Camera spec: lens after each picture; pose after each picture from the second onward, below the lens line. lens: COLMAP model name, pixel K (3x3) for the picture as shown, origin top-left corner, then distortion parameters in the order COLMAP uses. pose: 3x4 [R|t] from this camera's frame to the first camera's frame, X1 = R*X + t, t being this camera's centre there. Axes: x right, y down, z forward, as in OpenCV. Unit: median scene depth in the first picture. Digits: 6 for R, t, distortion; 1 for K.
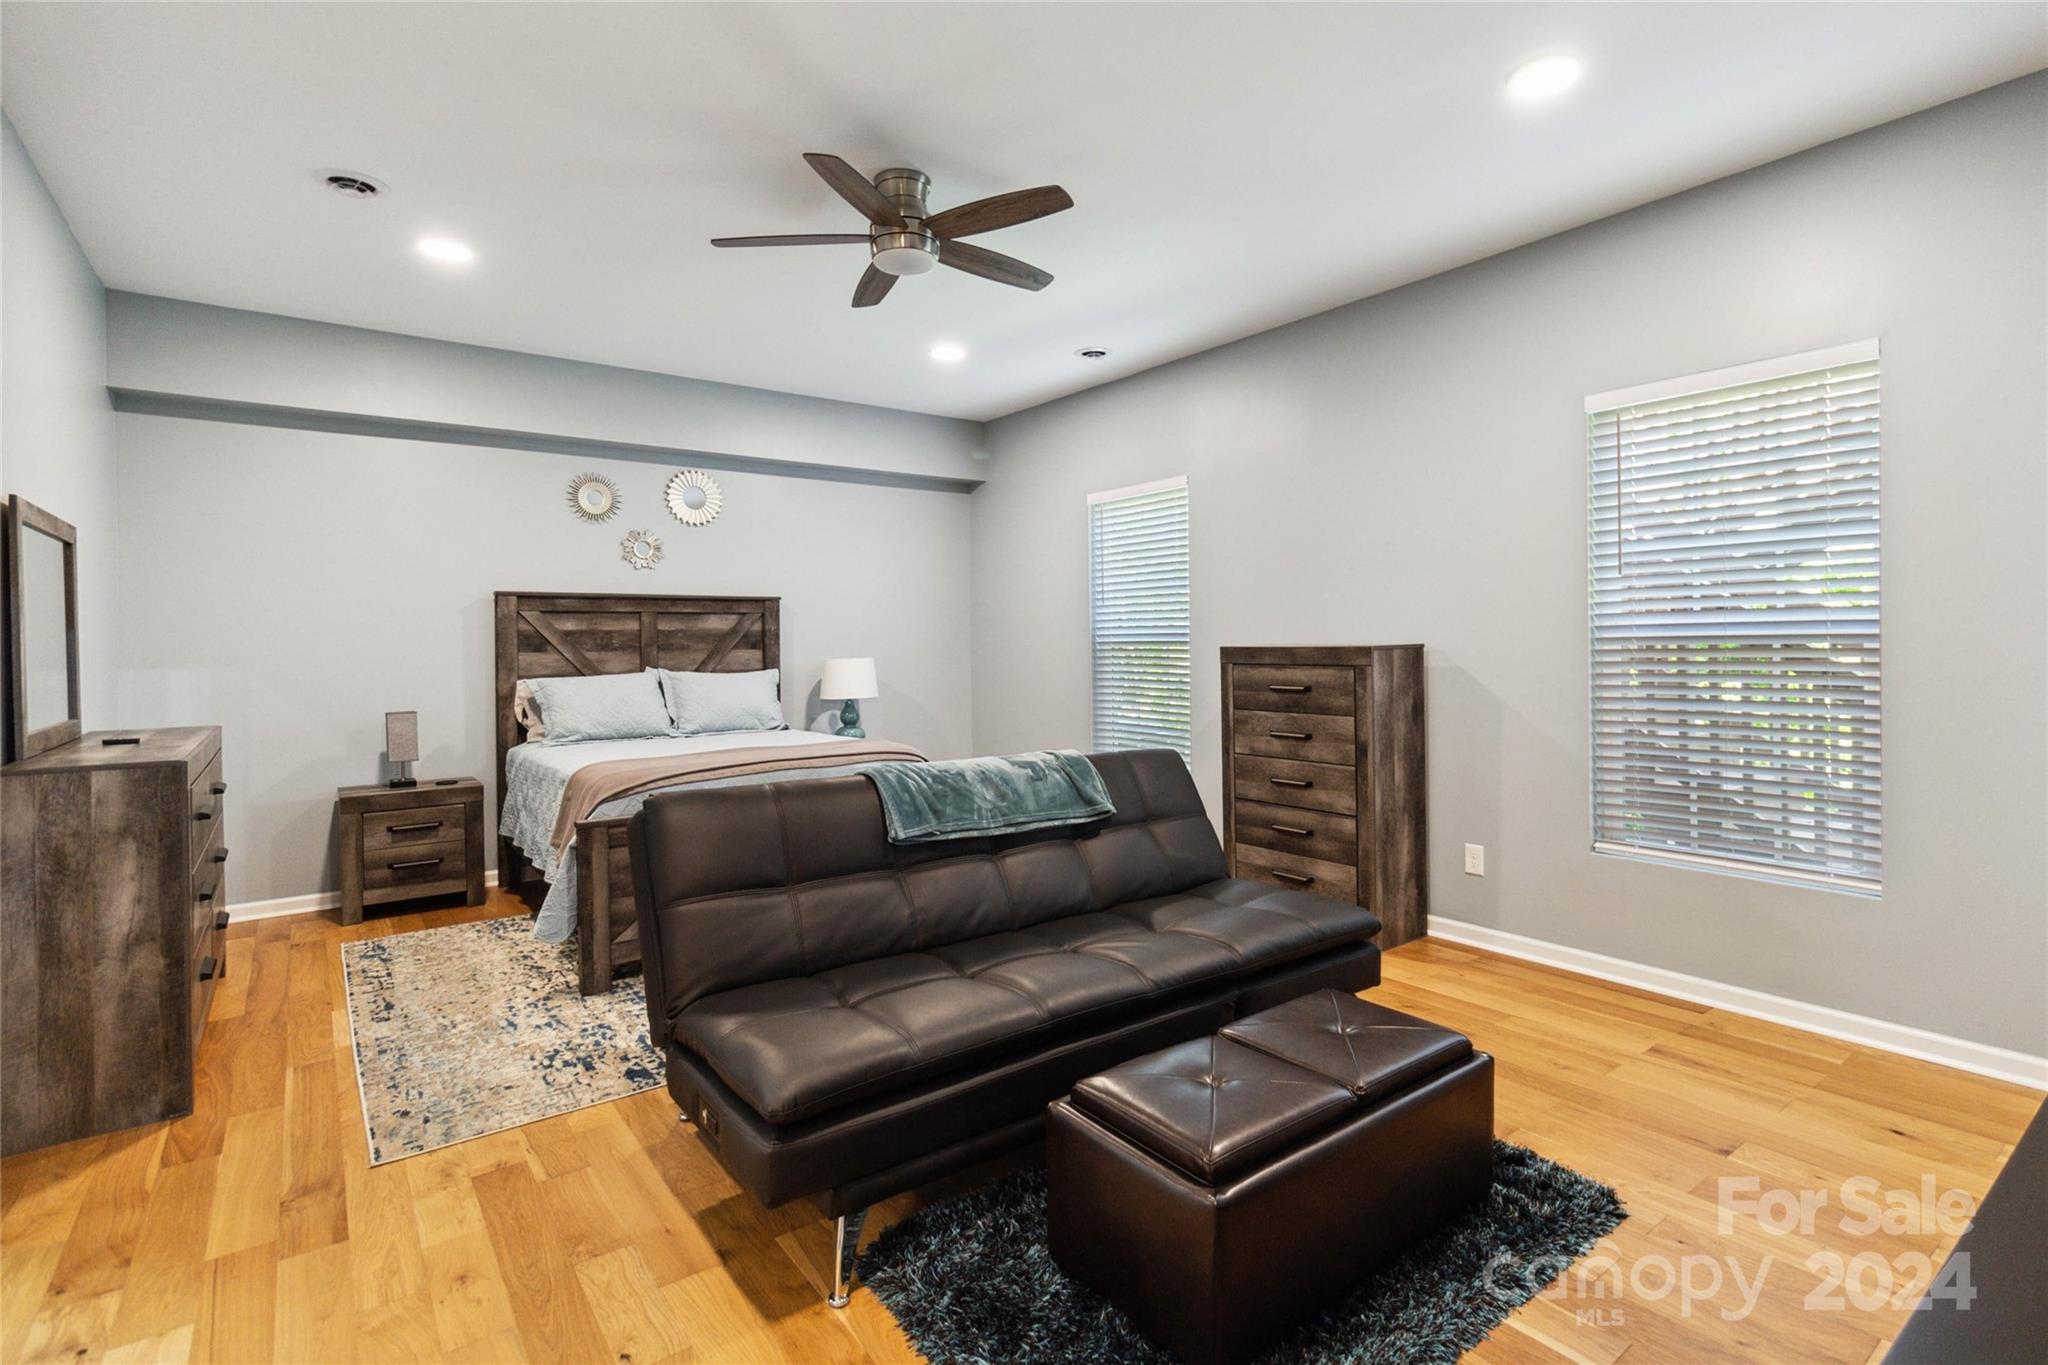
lens RADIAL K [[980.4, 0, 1032.2], [0, 980.4, 631.9], [0, 0, 1]] dist [0.001888, 0.000083]
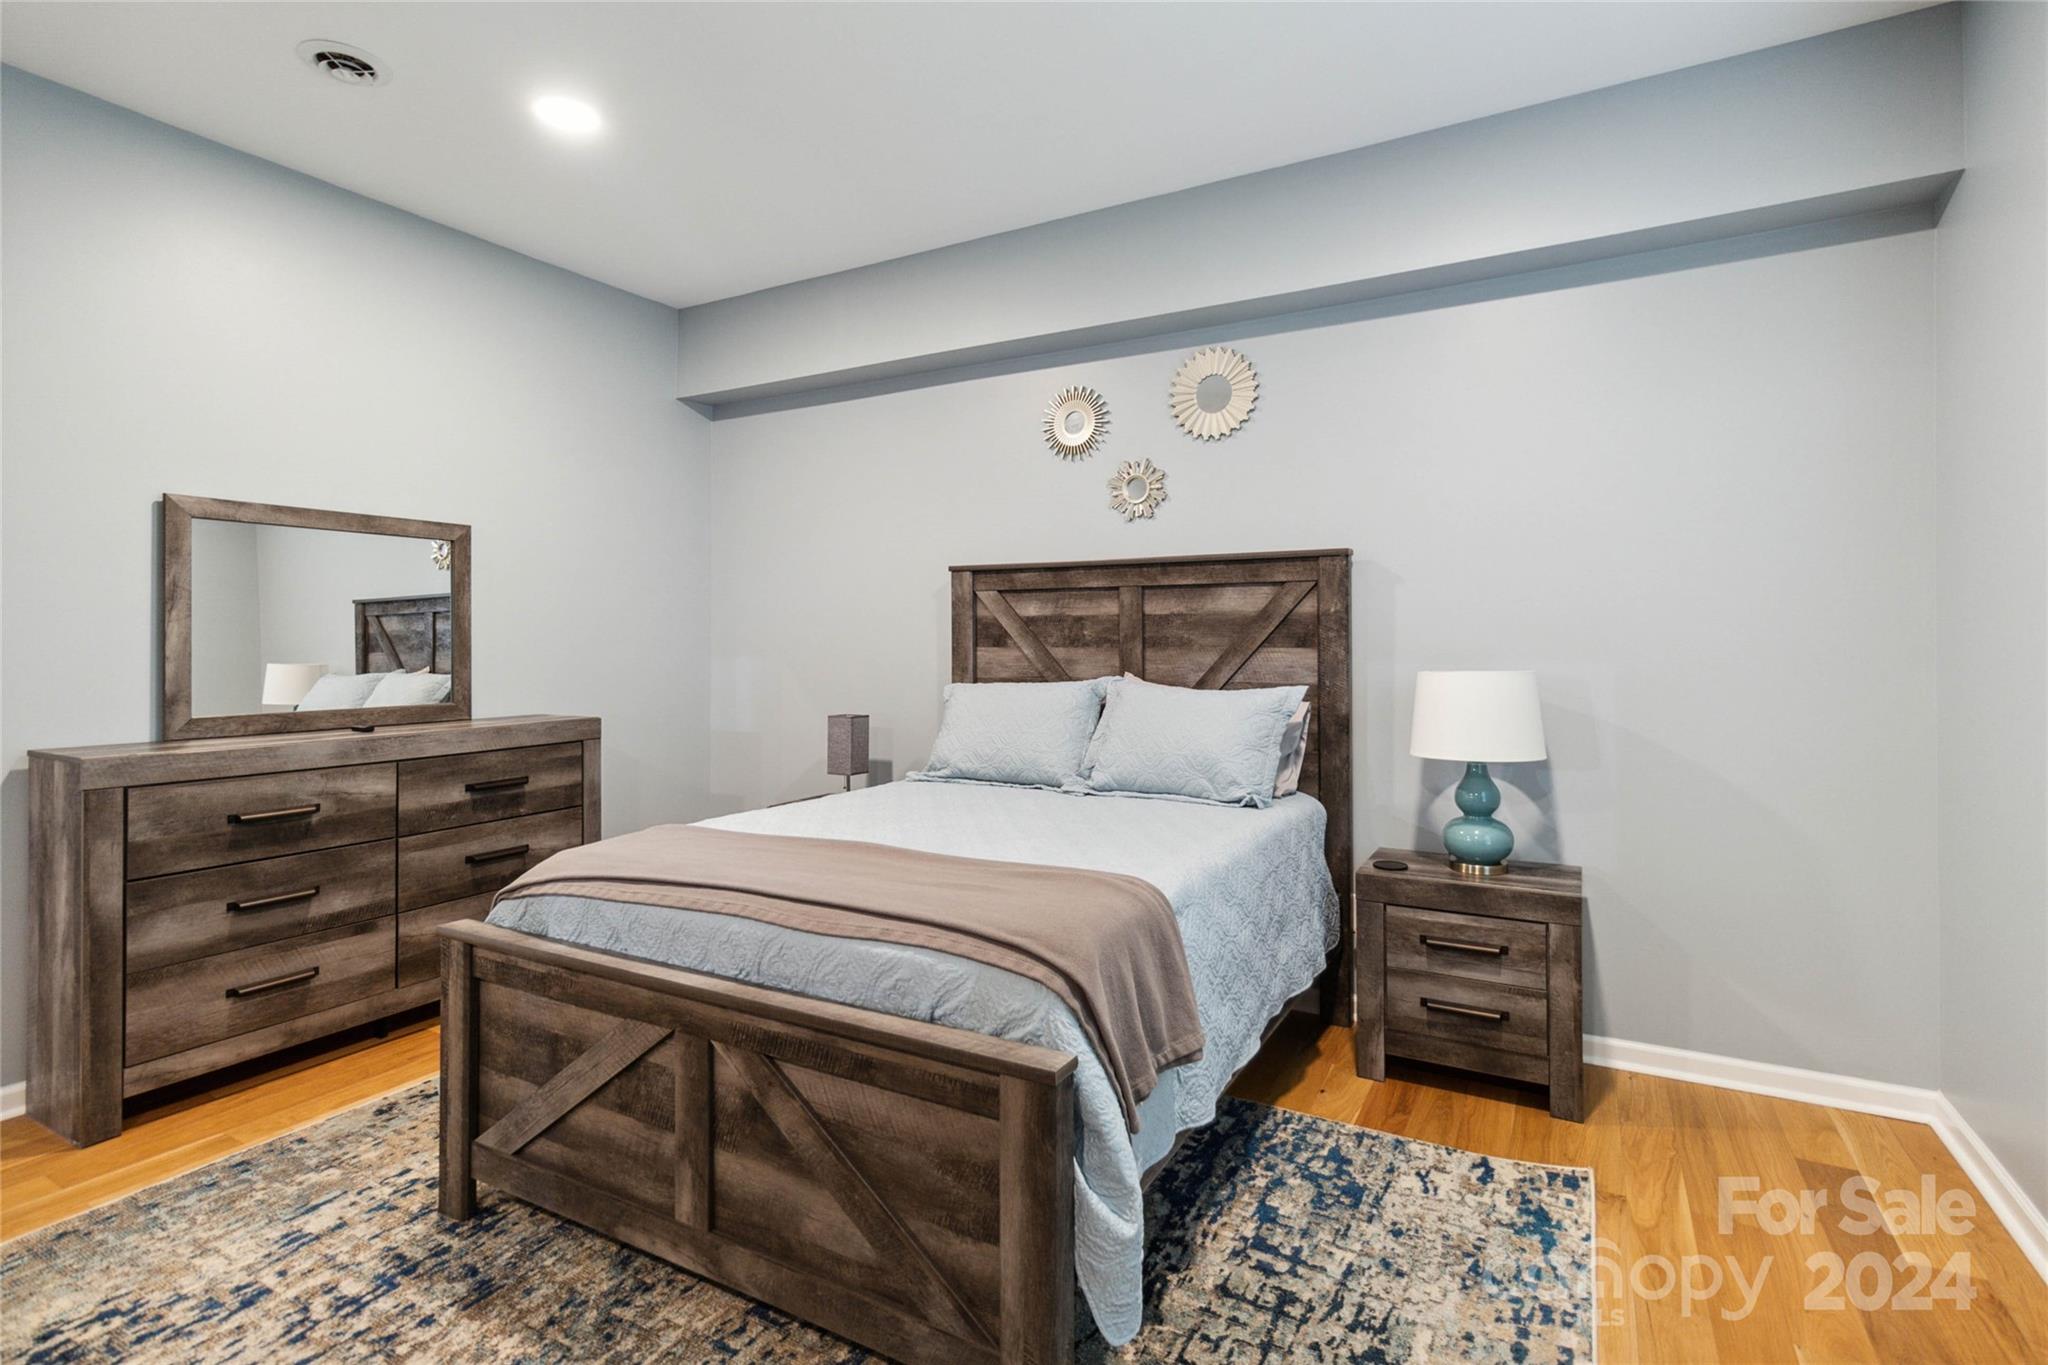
lens RADIAL K [[980.4, 0, 1032.2], [0, 980.4, 631.9], [0, 0, 1]] dist [0.001888, 0.000083]
pose [[0.413740, 0.003095, -0.910390, 0.168056], [0.005852, 0.999965, 0.006059, 0.005303], [0.910376, -0.007834, 0.413708, 0.714958]]
